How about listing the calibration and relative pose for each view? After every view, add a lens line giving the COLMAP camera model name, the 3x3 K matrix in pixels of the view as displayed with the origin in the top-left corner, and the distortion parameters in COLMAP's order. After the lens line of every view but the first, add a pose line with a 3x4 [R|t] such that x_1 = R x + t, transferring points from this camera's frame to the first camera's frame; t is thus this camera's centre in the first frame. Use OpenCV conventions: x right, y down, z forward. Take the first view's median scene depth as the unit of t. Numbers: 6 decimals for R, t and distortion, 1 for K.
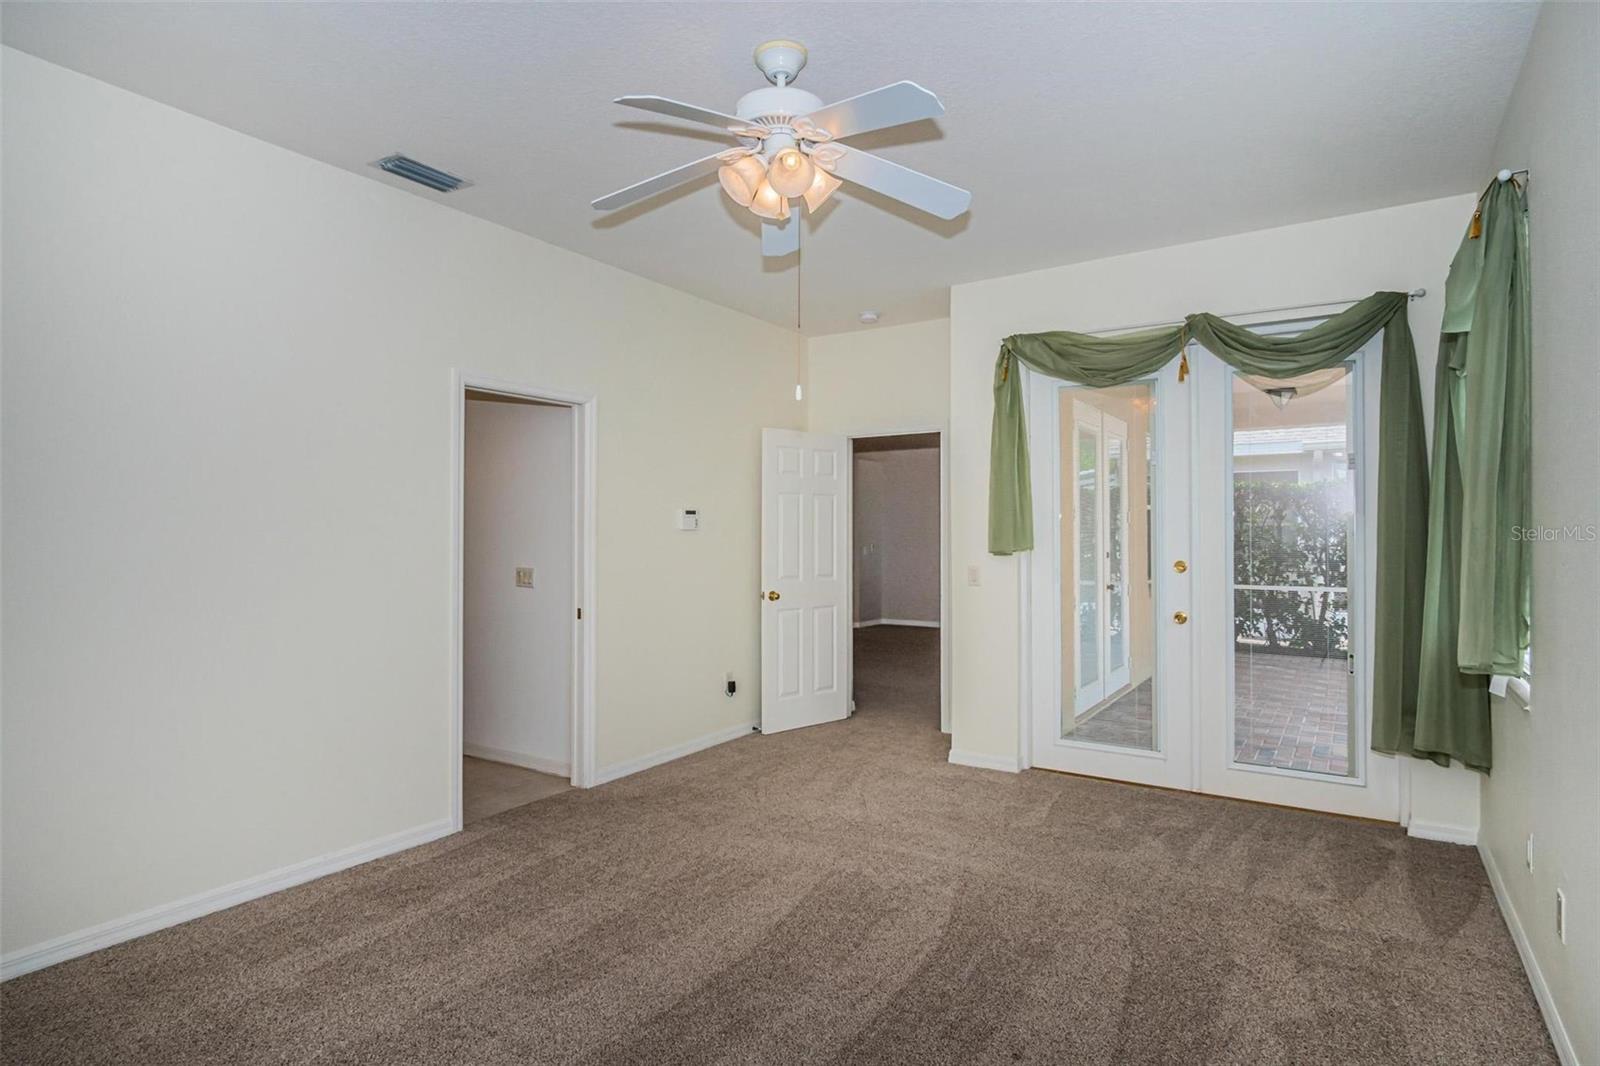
lens RADIAL K [[860.1, 0, 807.8], [0, 860.1, 520.2], [0, 0, 1]] dist [-0.012603, -0.002675]
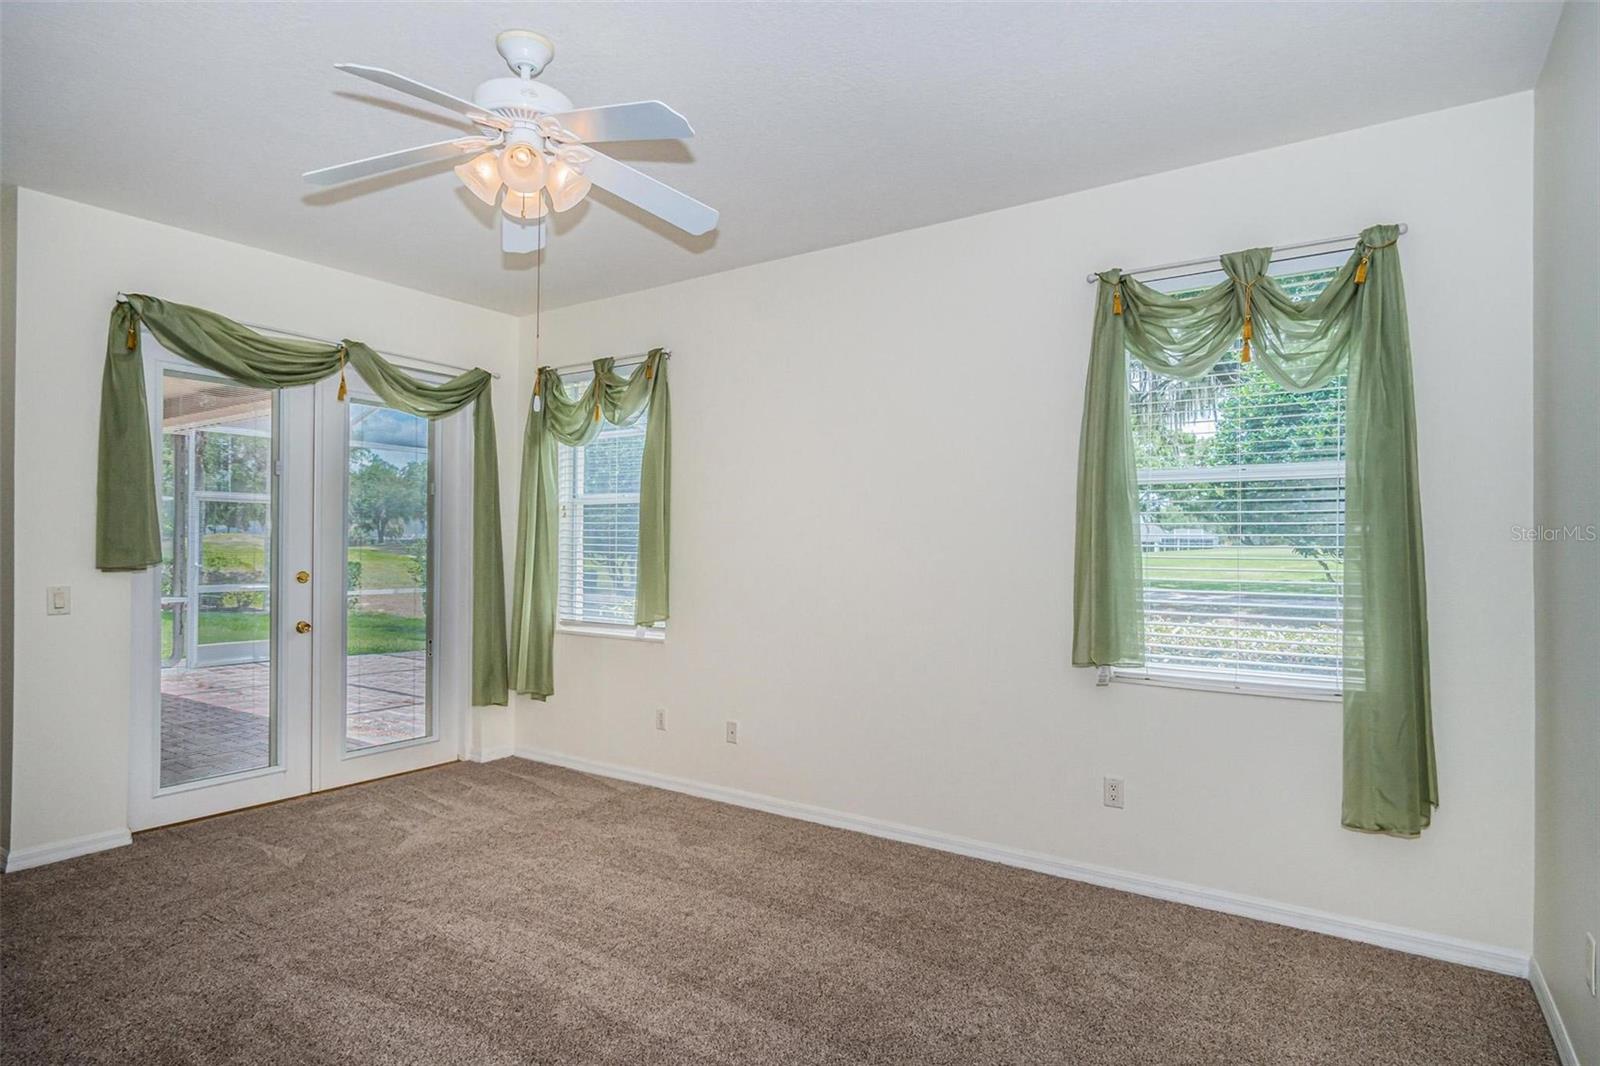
lens RADIAL K [[860.1, 0, 808.3], [0, 860.1, 543.1], [0, 0, 1]] dist [-0.012603, -0.002675]
pose [[-0.006512, 0.005374, 0.999964, -0.670197], [-0.020842, 0.999768, -0.005509, 0.007542], [-0.999762, -0.020878, -0.006399, 0.462934]]
